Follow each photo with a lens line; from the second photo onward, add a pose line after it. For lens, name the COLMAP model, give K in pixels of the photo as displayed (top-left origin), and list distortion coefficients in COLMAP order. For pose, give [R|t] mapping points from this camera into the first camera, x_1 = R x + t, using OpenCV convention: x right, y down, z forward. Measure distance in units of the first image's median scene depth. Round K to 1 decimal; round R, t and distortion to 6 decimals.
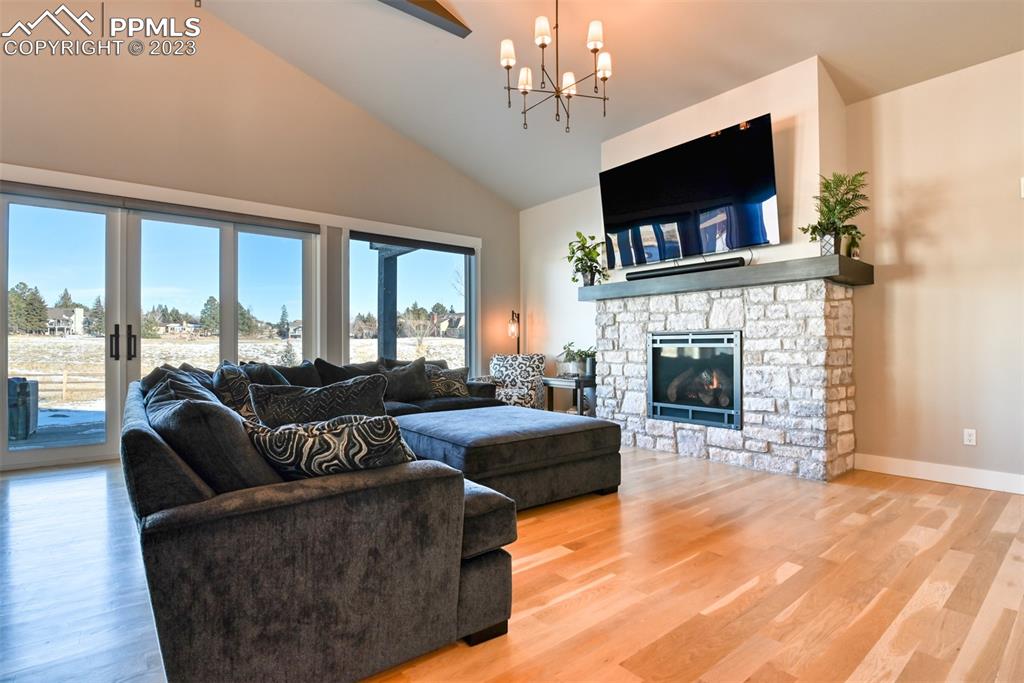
lens RADIAL K [[498.0, 0, 521.7], [0, 498.0, 340.1], [0, 0, 1]] dist [-0.023314, -0.003043]
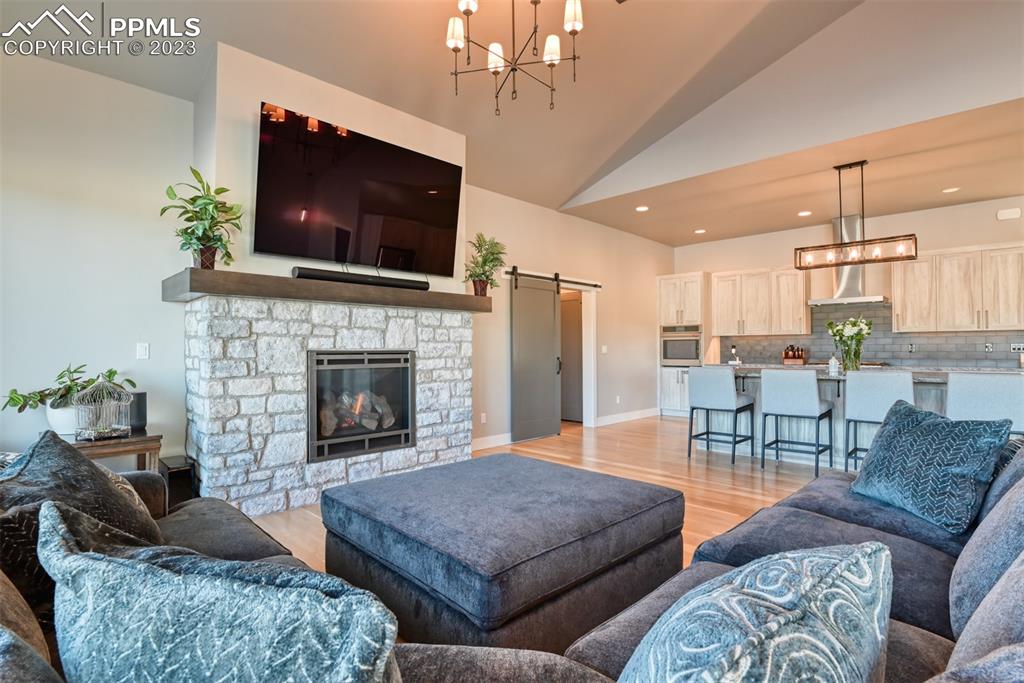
lens RADIAL K [[498.0, 0, 512.1], [0, 498.0, 346.7], [0, 0, 1]] dist [-0.023314, -0.003043]
pose [[-0.103703, 0.007386, 0.994581, -0.563739], [-0.011287, 0.999899, -0.008602, -0.019117], [-0.994544, -0.012118, -0.103609, 0.828252]]
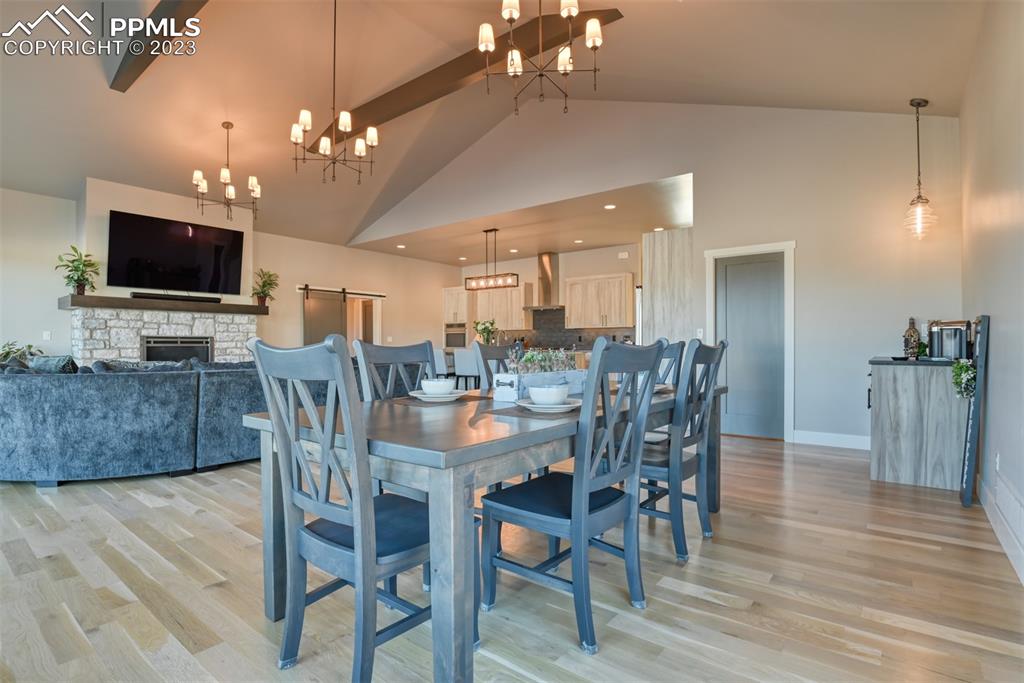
lens RADIAL K [[498.0, 0, 509.5], [0, 498.0, 345.9], [0, 0, 1]] dist [-0.023314, -0.003043]
pose [[-0.213897, 0.000703, 0.976856, -1.435118], [-0.013282, 0.999905, -0.003627, 0.004816], [-0.976766, -0.013750, -0.213868, 0.295021]]
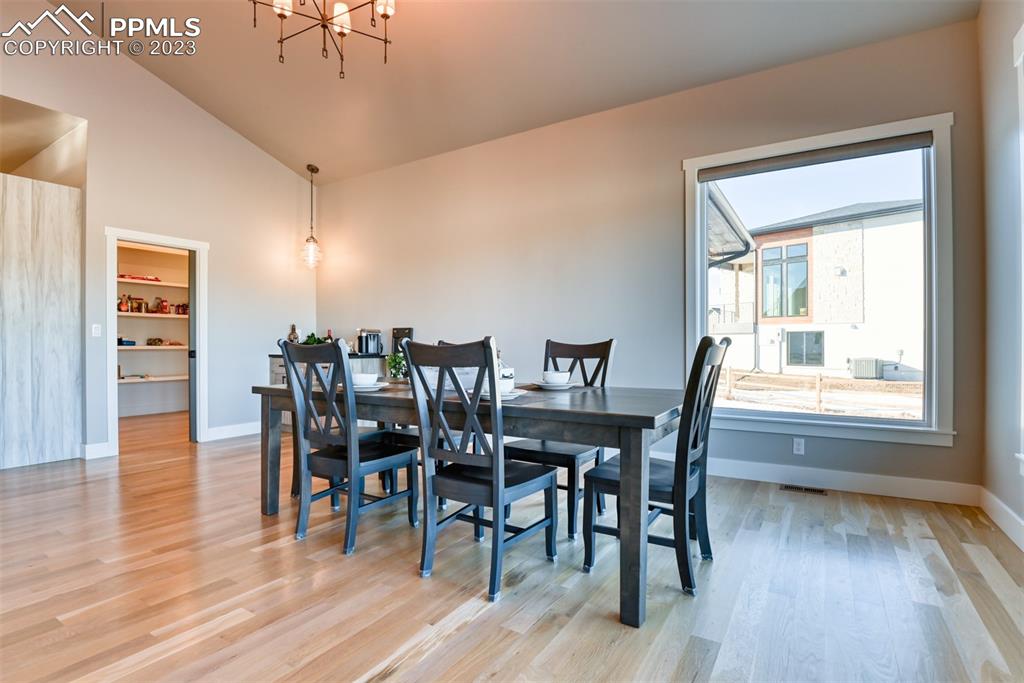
lens RADIAL K [[498.0, 0, 511.6], [0, 498.0, 344.6], [0, 0, 1]] dist [-0.023314, -0.003043]
pose [[-0.949317, 0.003969, -0.314296, -0.781683], [0.008078, 0.999898, -0.011771, 0.008614], [0.314217, -0.013713, -0.949252, 0.730416]]
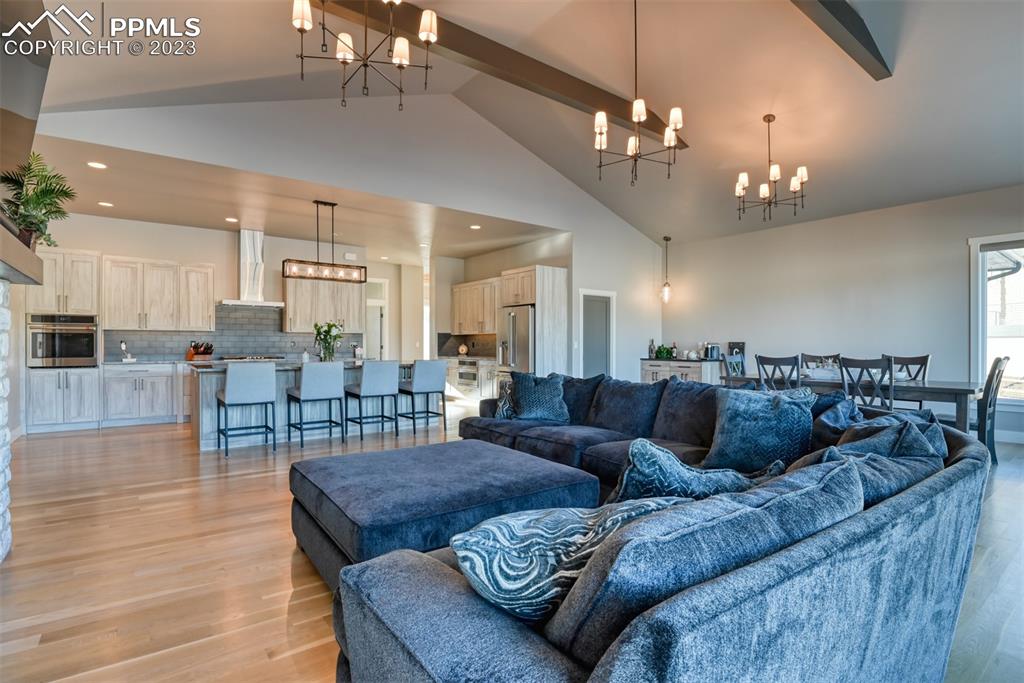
lens RADIAL K [[498.0, 0, 515.0], [0, 498.0, 345.1], [0, 0, 1]] dist [-0.023314, -0.003043]
pose [[-0.999240, 0.000836, 0.038965, -0.156314], [0.000315, 0.999910, -0.013391, -0.013196], [-0.038972, -0.013369, -0.999151, 1.375390]]
